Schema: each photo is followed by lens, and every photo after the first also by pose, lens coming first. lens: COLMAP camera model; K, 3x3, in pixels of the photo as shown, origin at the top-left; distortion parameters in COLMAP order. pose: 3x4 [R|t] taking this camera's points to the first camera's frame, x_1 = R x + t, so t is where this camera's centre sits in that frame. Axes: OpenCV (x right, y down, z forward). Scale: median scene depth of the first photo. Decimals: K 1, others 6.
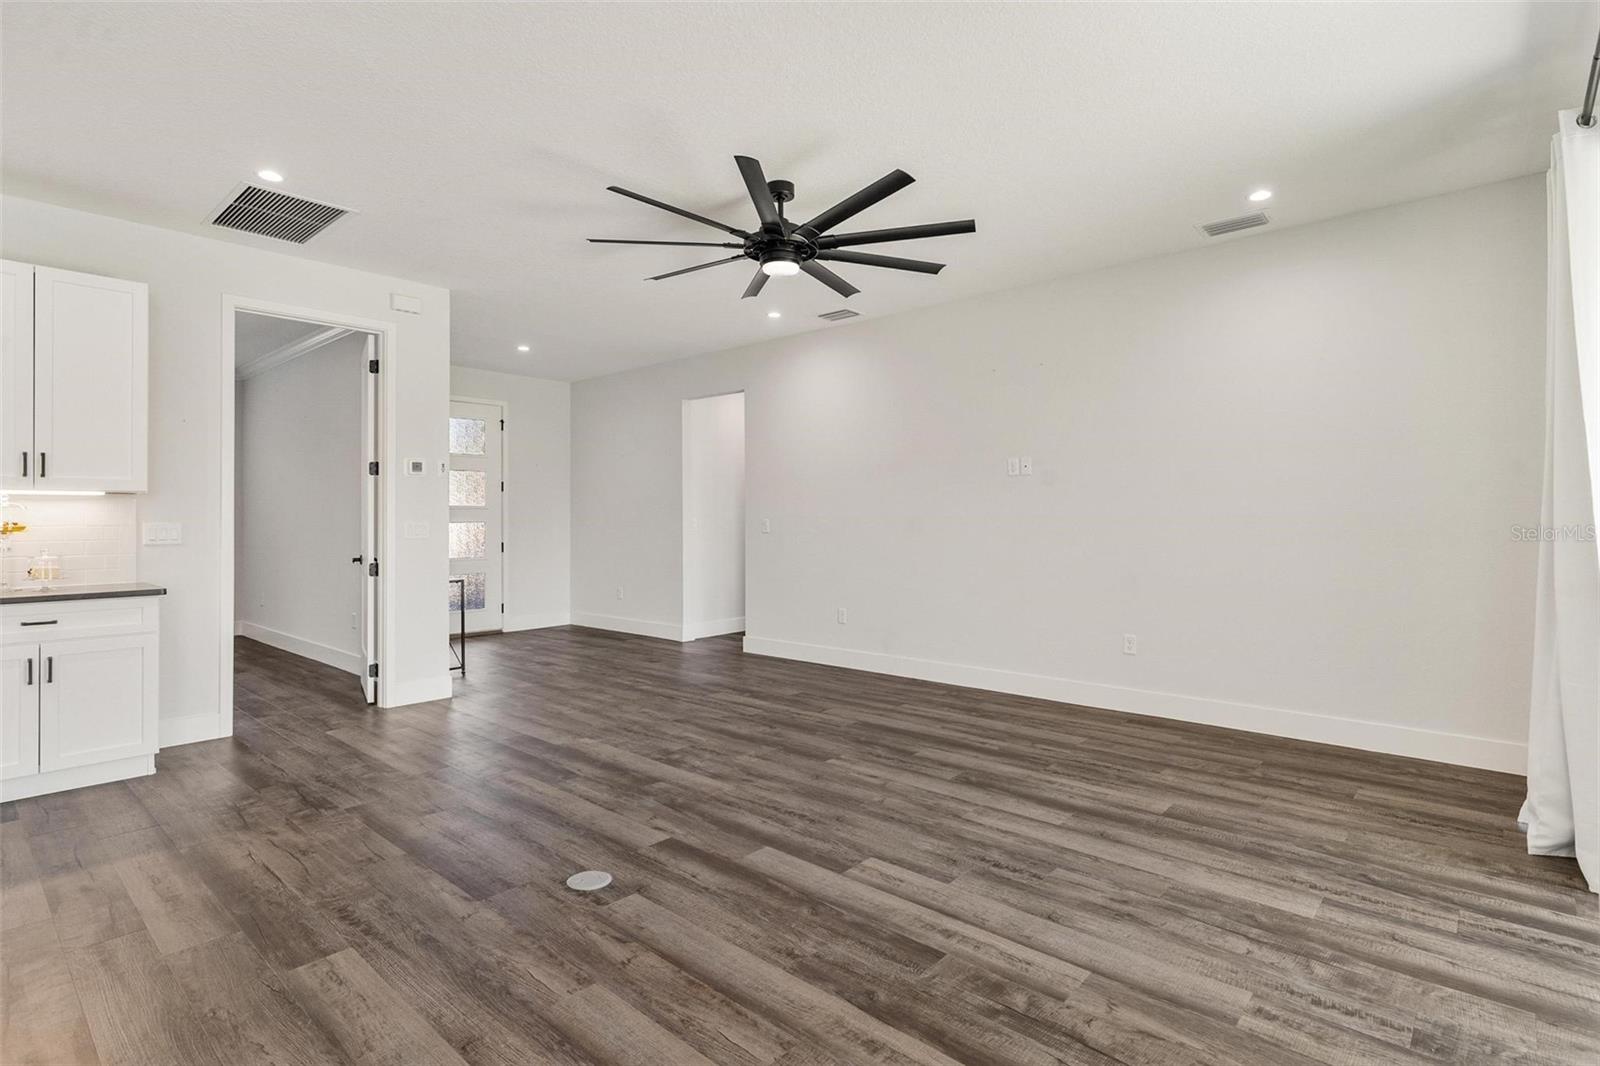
lens RADIAL K [[782.4, 0, 794.2], [0, 782.4, 508.8], [0, 0, 1]] dist [0.003795, -0.001981]
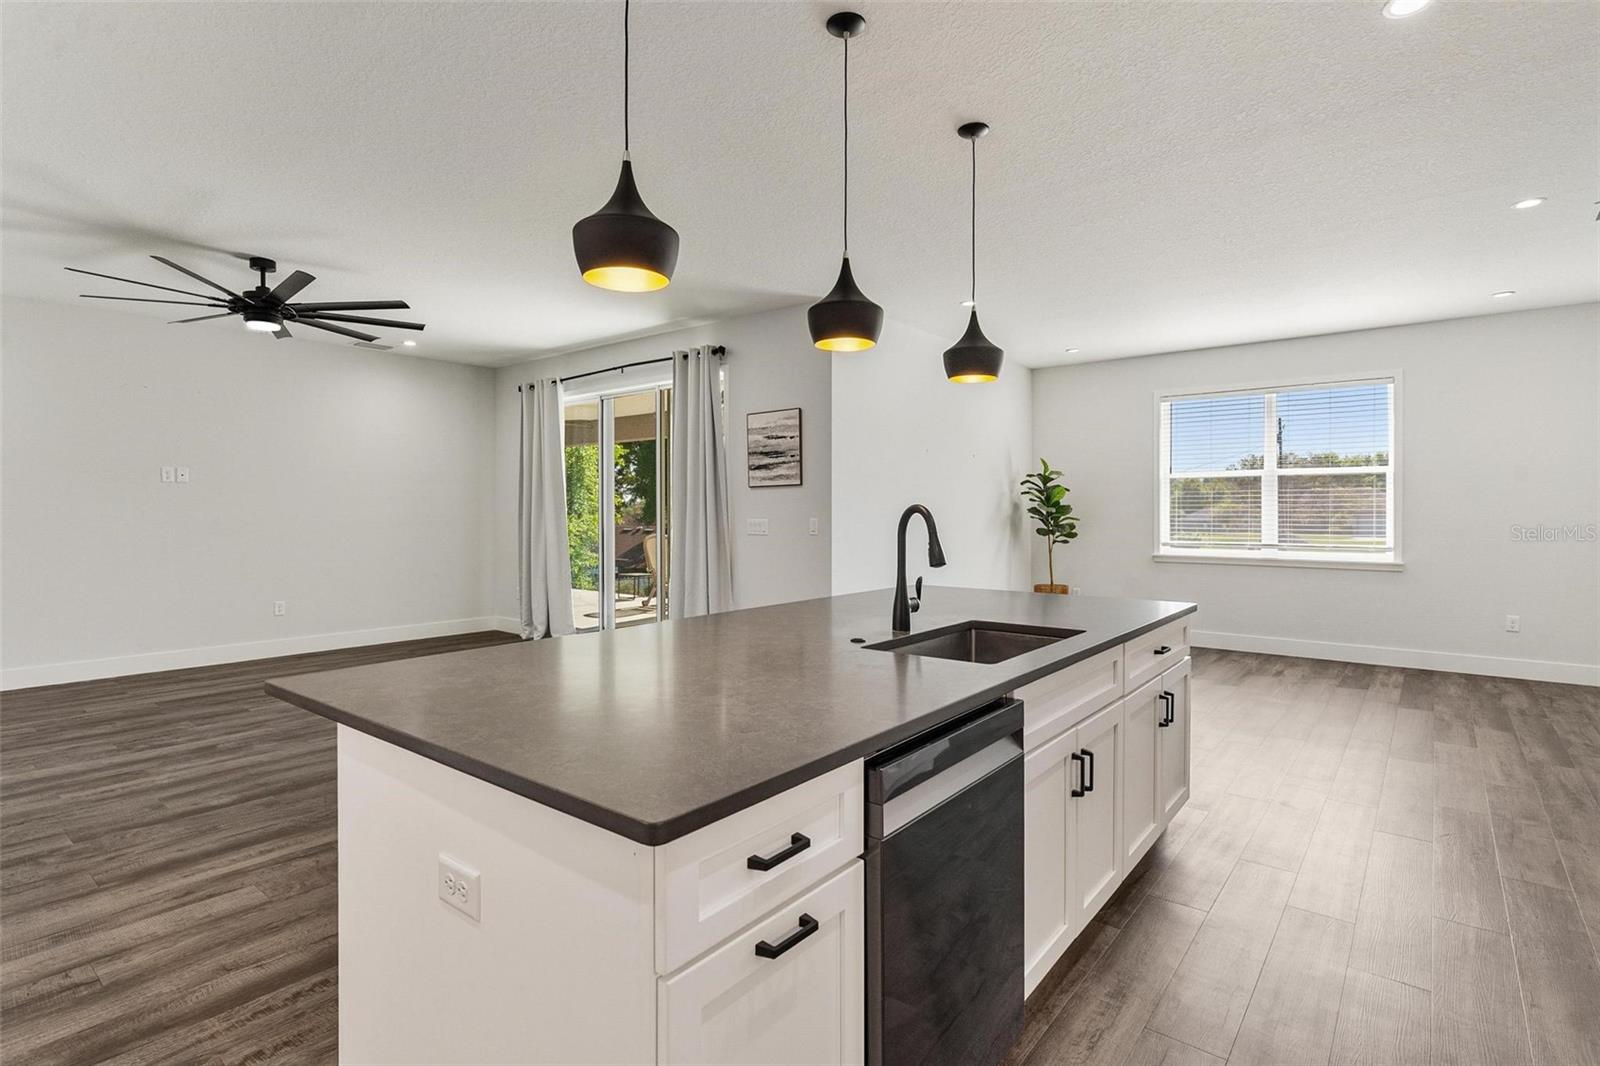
lens RADIAL K [[782.4, 0, 797.0], [0, 782.4, 519.0], [0, 0, 1]] dist [0.003795, -0.001981]
pose [[-0.054173, -0.004985, 0.998519, -1.342890], [-0.012913, 0.999907, 0.004292, -0.006910], [-0.998448, -0.012661, -0.054232, 0.191302]]
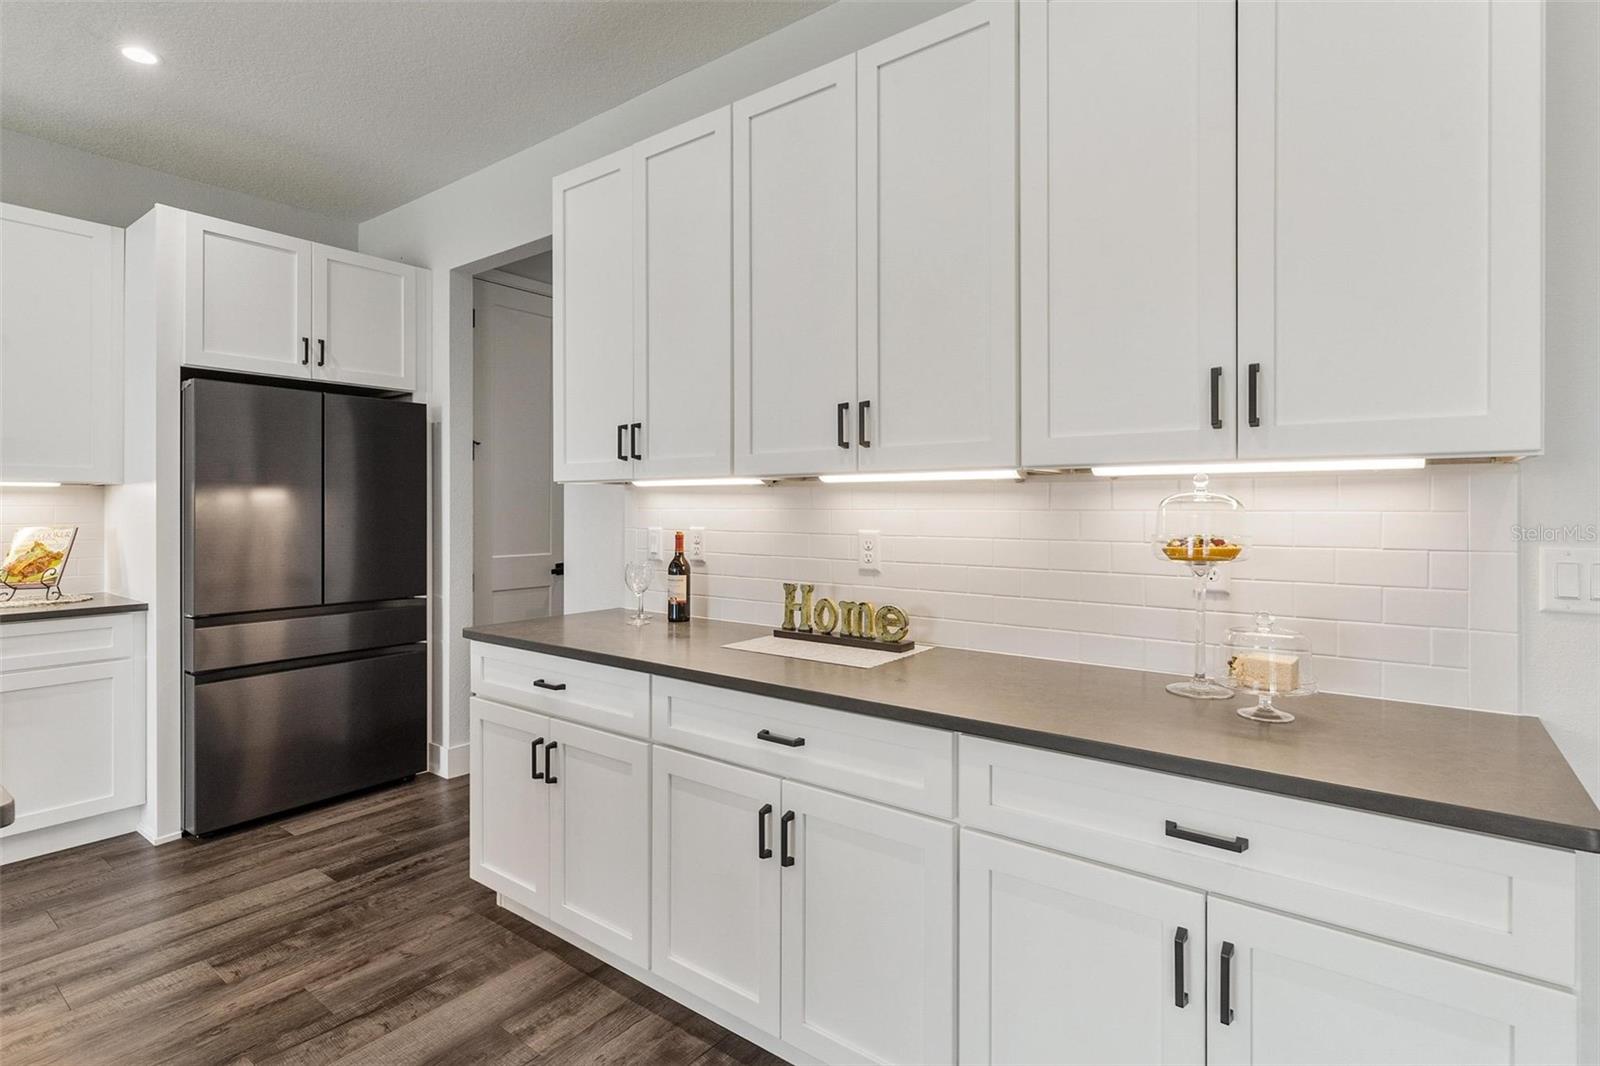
lens RADIAL K [[782.4, 0, 805.0], [0, 782.4, 506.8], [0, 0, 1]] dist [0.003795, -0.001981]
pose [[0.087000, 0.007650, -0.996179, -0.578621], [0.011729, 0.999893, 0.008703, -0.006574], [0.996139, -0.012441, 0.086901, 0.727700]]
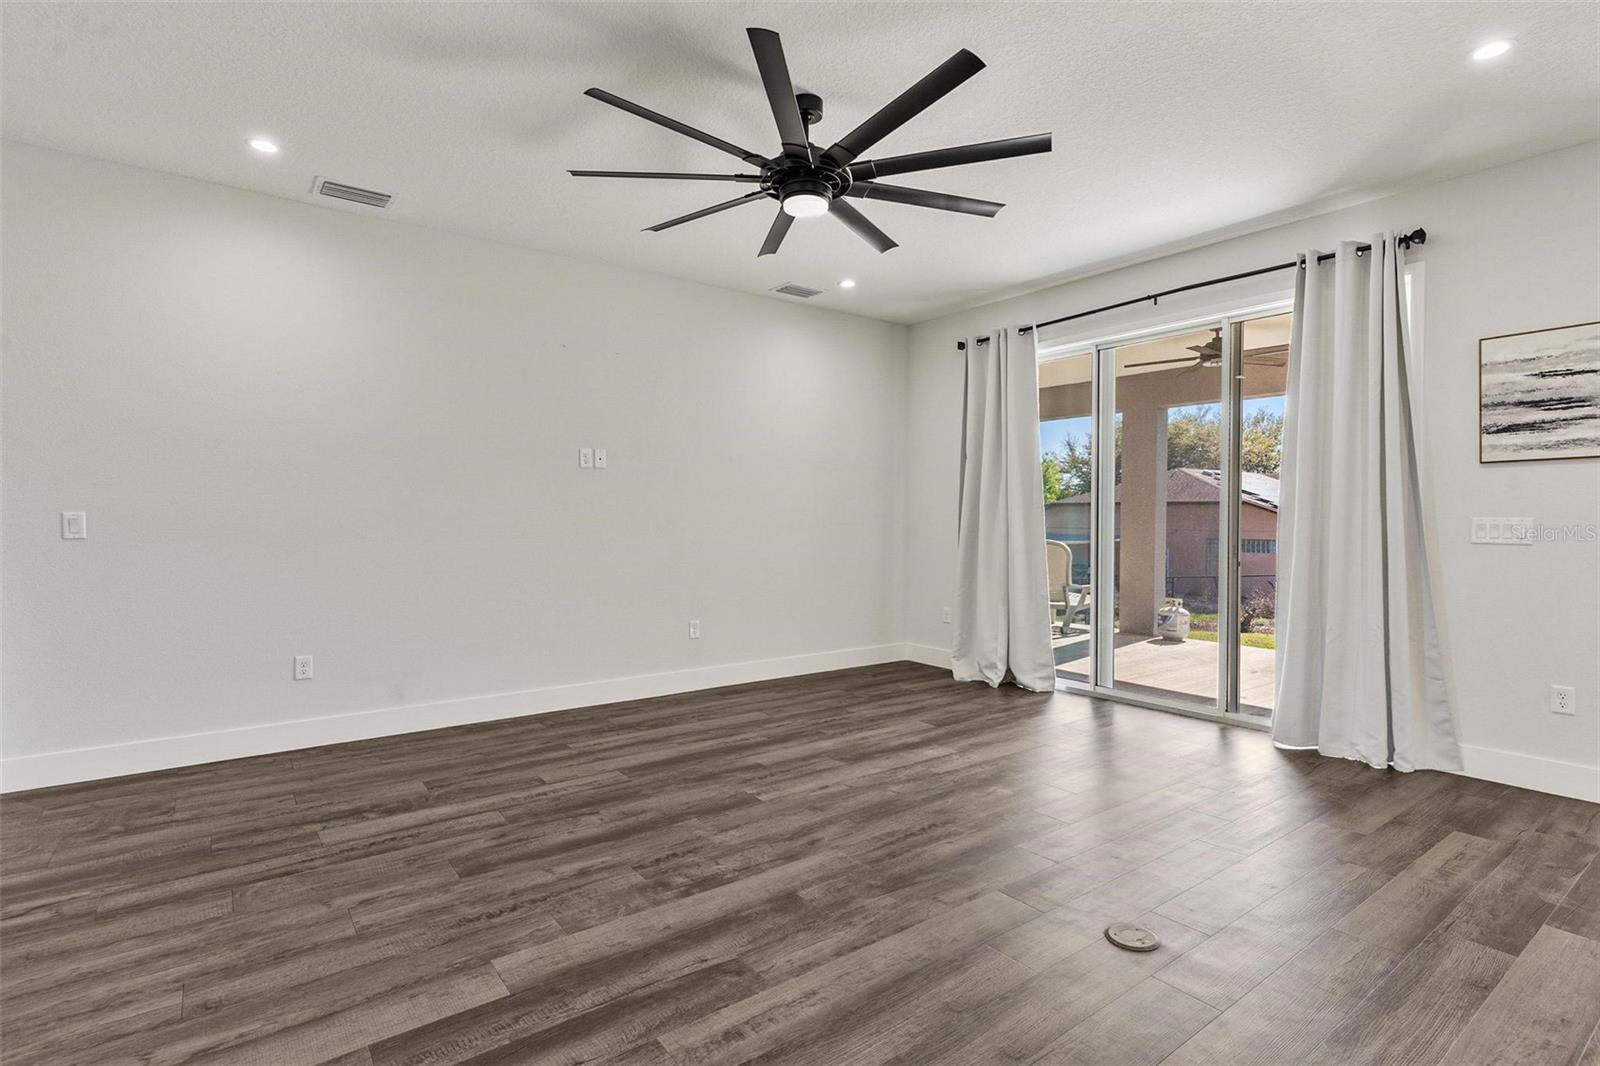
lens RADIAL K [[782.4, 0, 793.8], [0, 782.4, 525.7], [0, 0, 1]] dist [0.003795, -0.001981]
pose [[0.196677, -0.006535, 0.980447, -0.818314], [-0.017075, 0.999803, 0.010089, 0.016545], [-0.980320, -0.018725, 0.196527, 0.842077]]
